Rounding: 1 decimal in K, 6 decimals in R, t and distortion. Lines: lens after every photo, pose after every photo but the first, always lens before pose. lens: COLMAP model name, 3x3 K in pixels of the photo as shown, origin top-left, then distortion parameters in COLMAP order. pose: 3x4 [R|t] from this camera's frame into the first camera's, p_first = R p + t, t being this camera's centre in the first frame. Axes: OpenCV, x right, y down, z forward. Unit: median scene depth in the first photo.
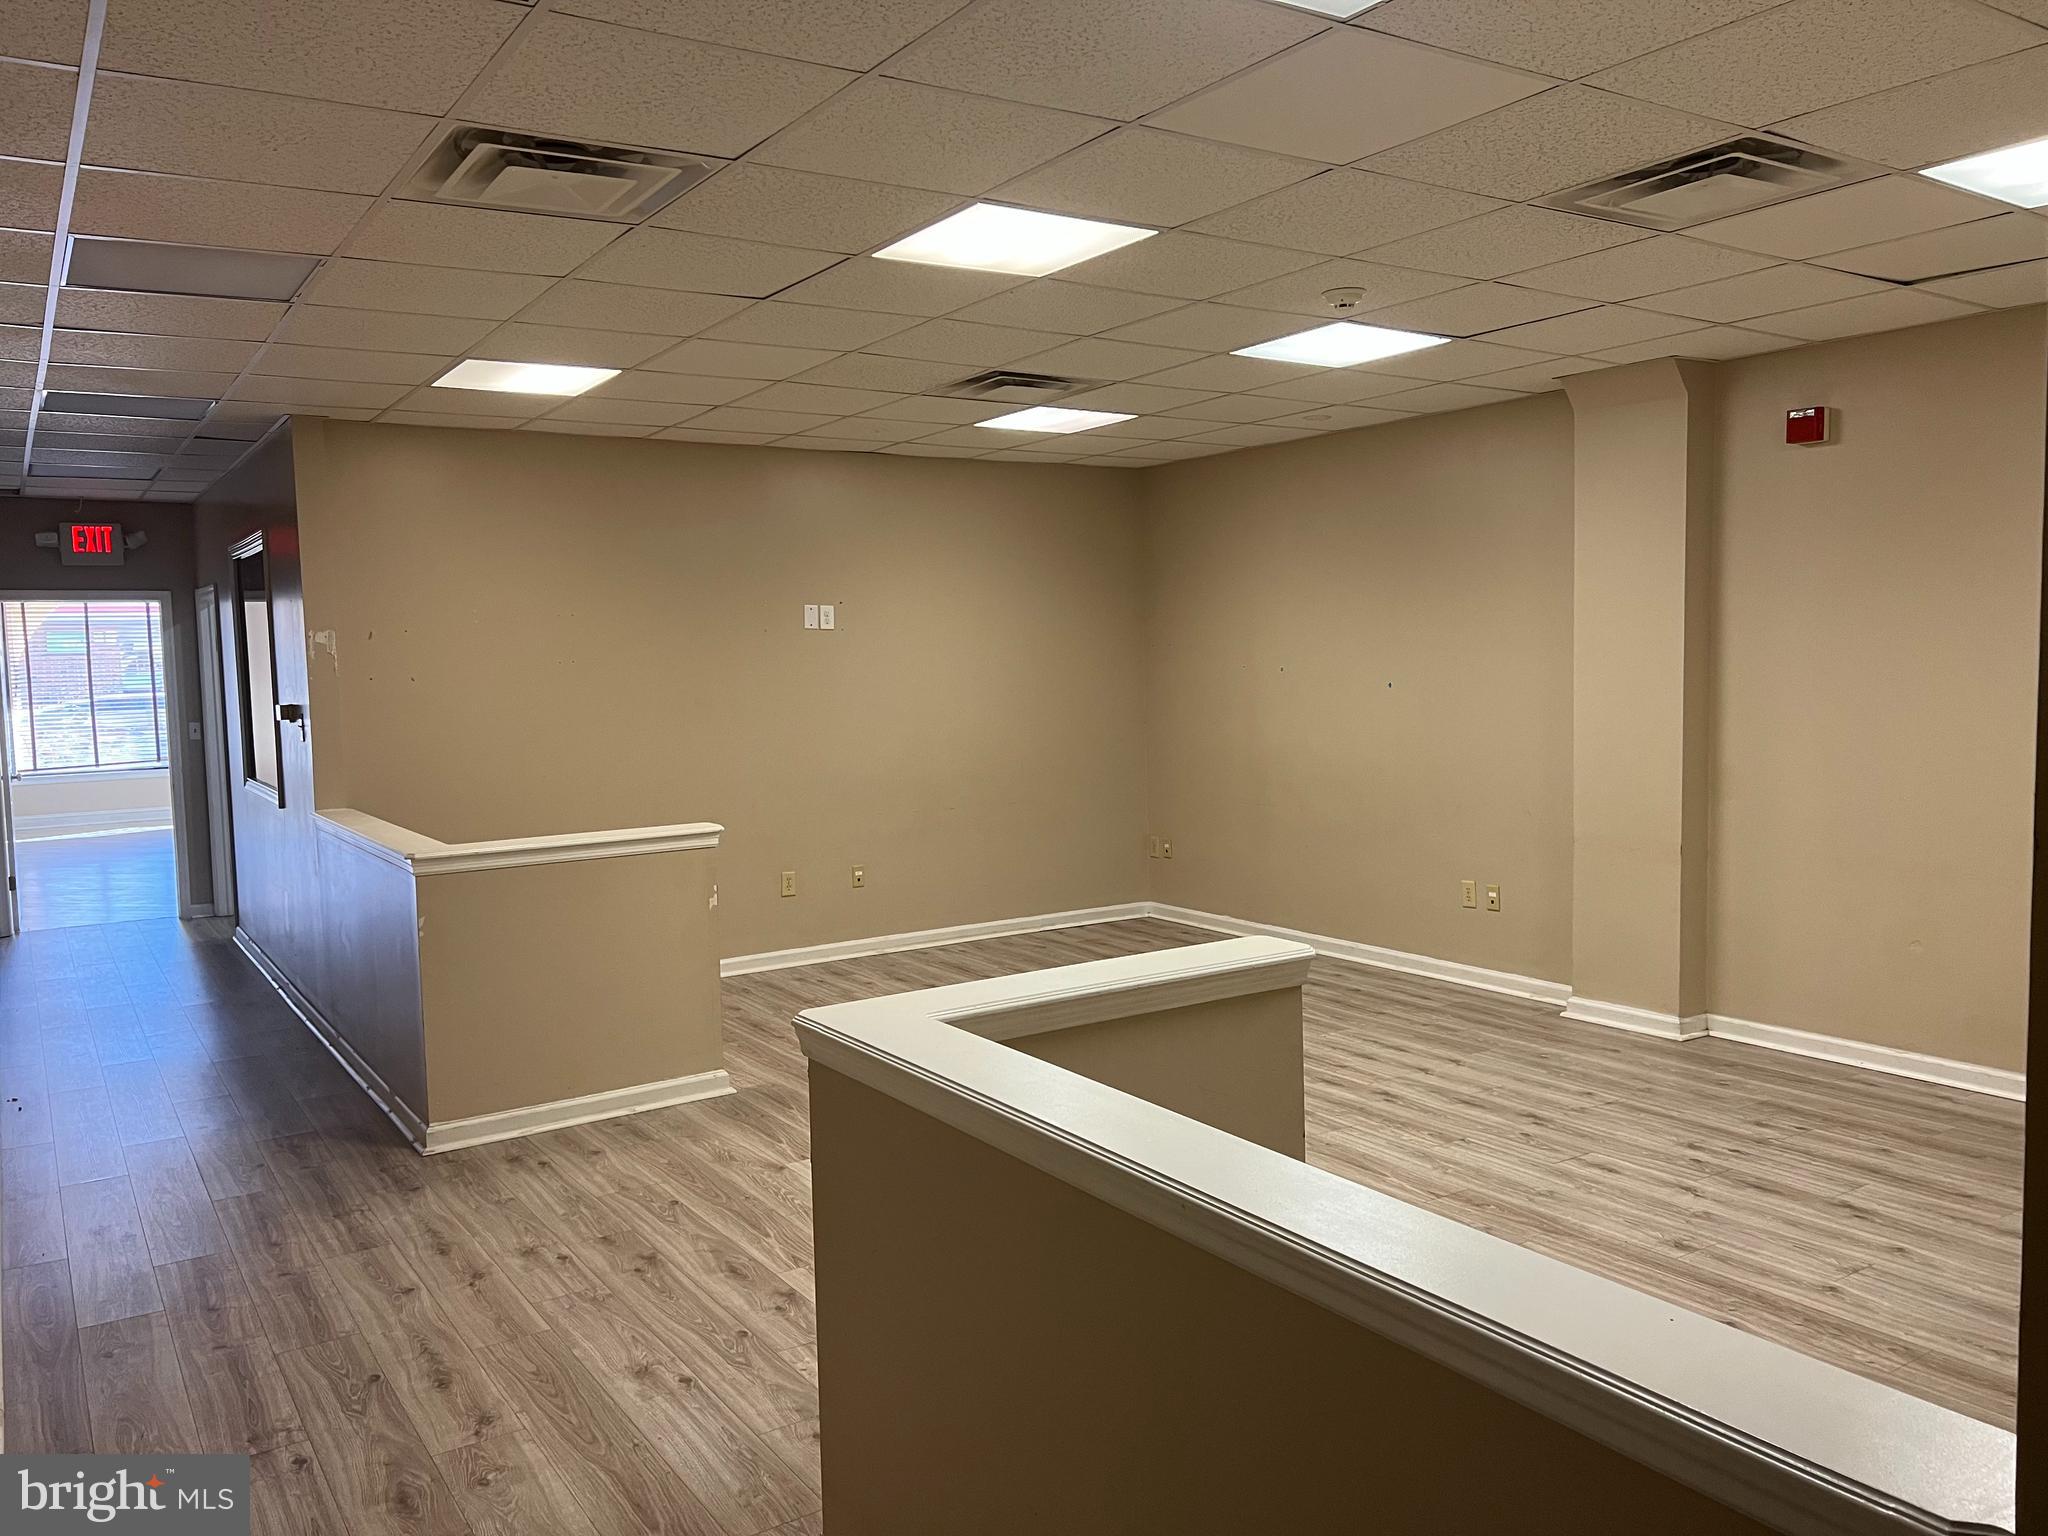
lens RADIAL K [[1547.3, 0, 1036.6], [0, 1547.3, 772.7], [0, 0, 1]] dist [0.066678, -0.081609]
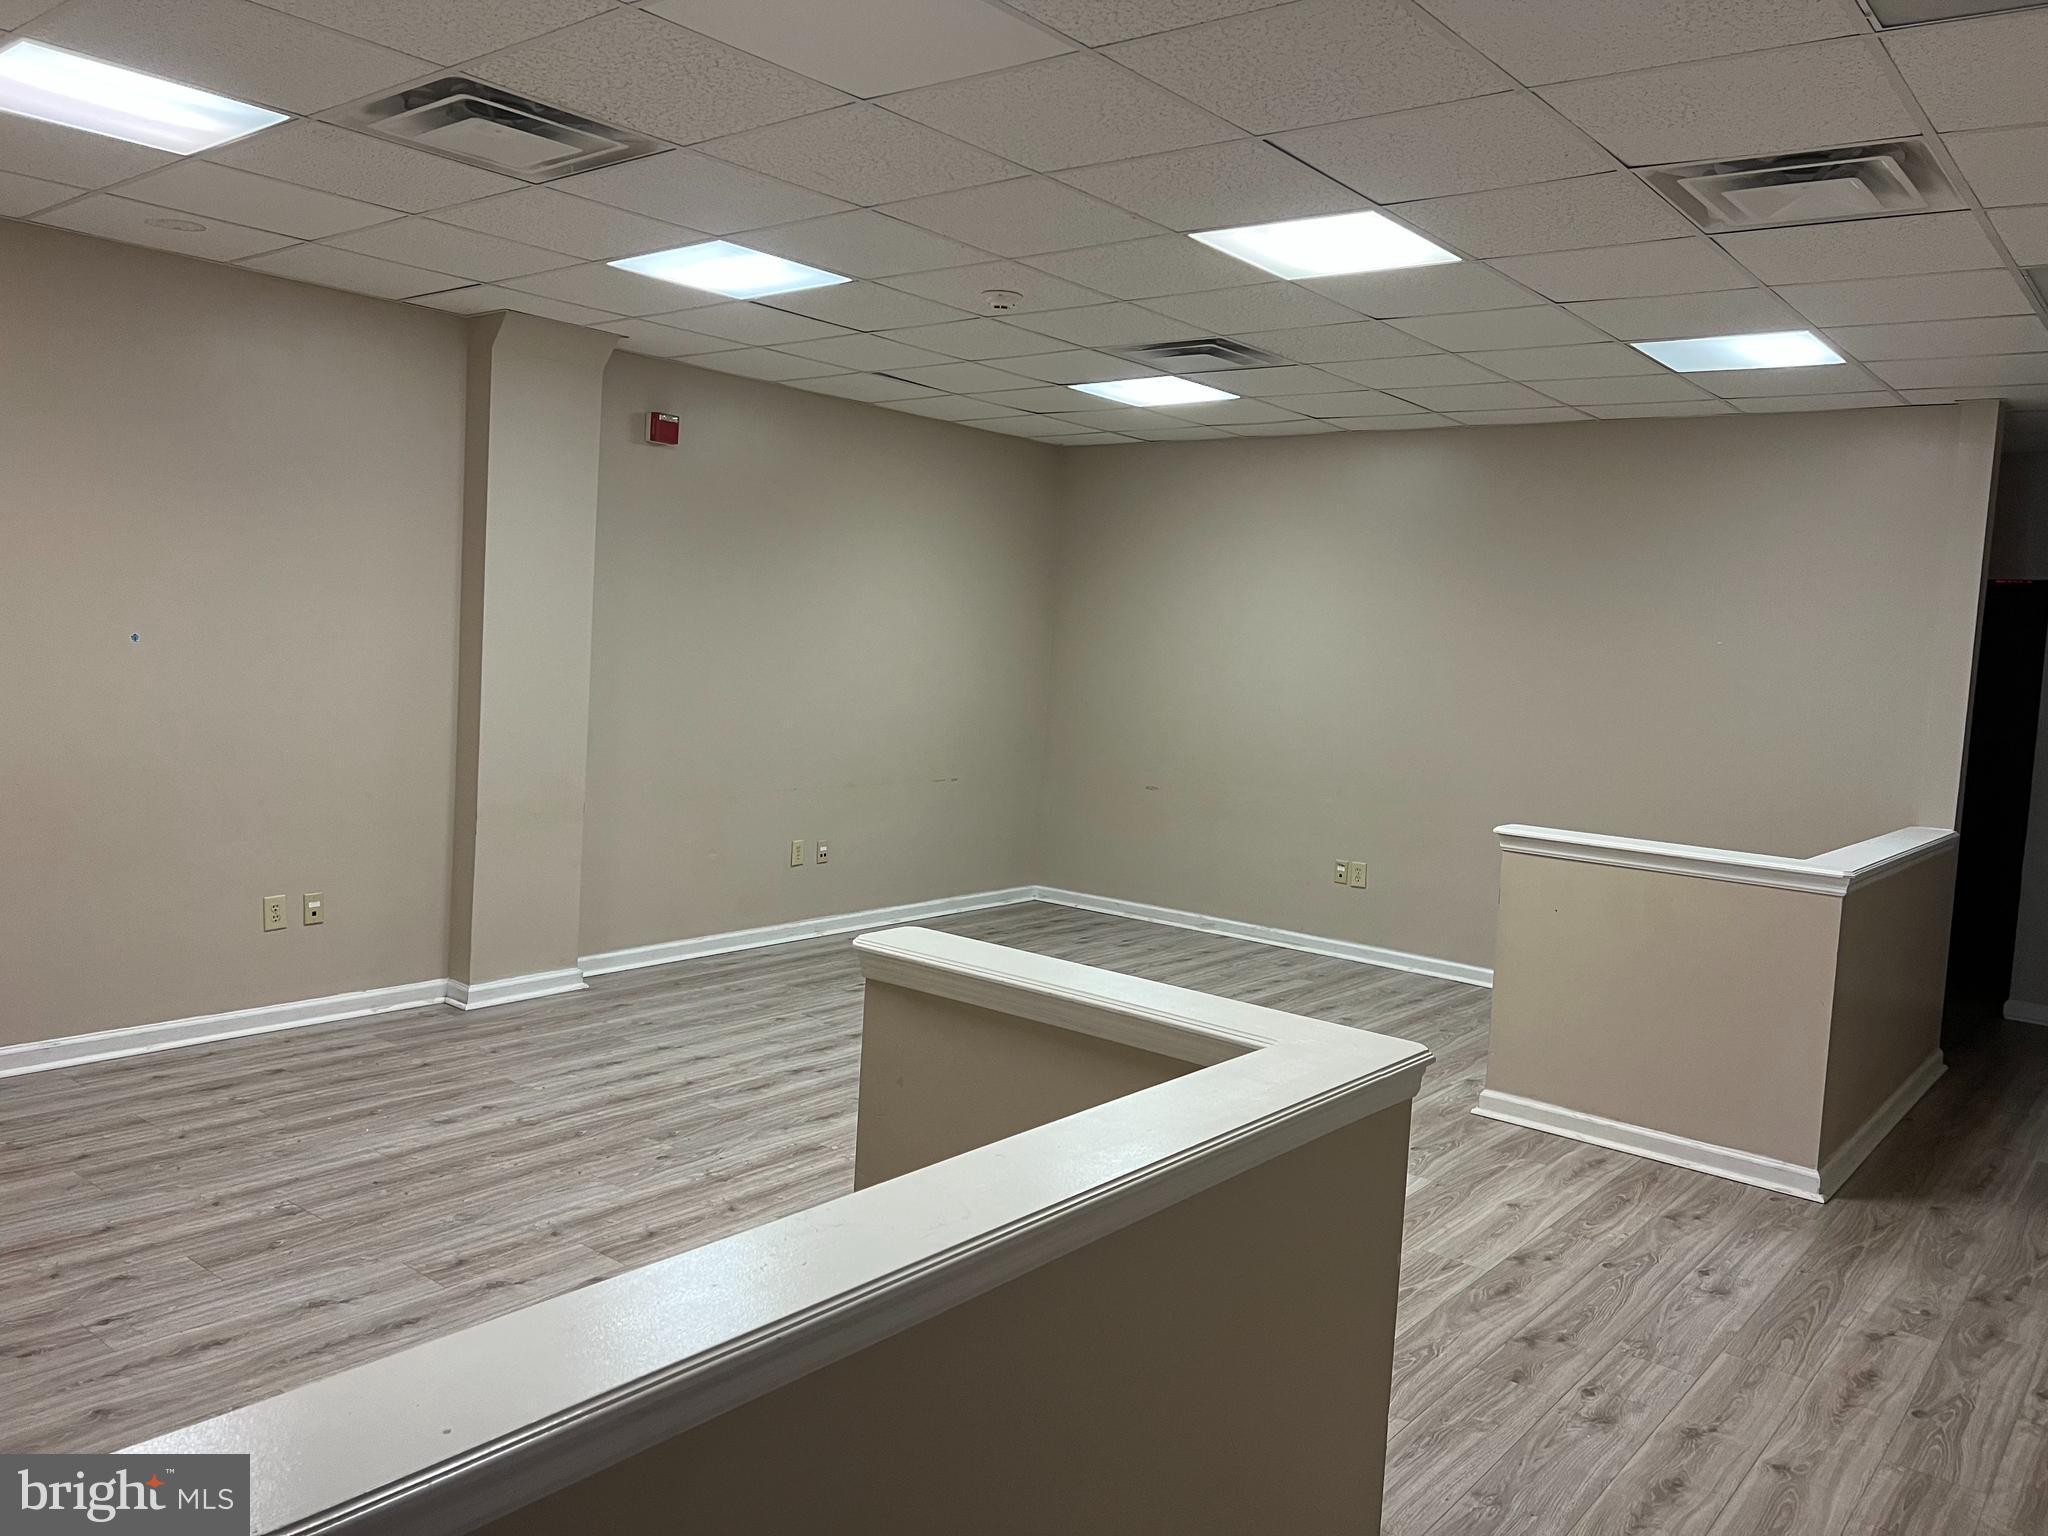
lens RADIAL K [[1547.3, 0, 1020.9], [0, 1547.3, 757.9], [0, 0, 1]] dist [0.066678, -0.081609]
pose [[-0.302058, -0.070099, 0.950709, -1.044961], [0.028294, 0.996194, 0.082442, -0.093693], [-0.952870, 0.051801, -0.298925, 1.644441]]
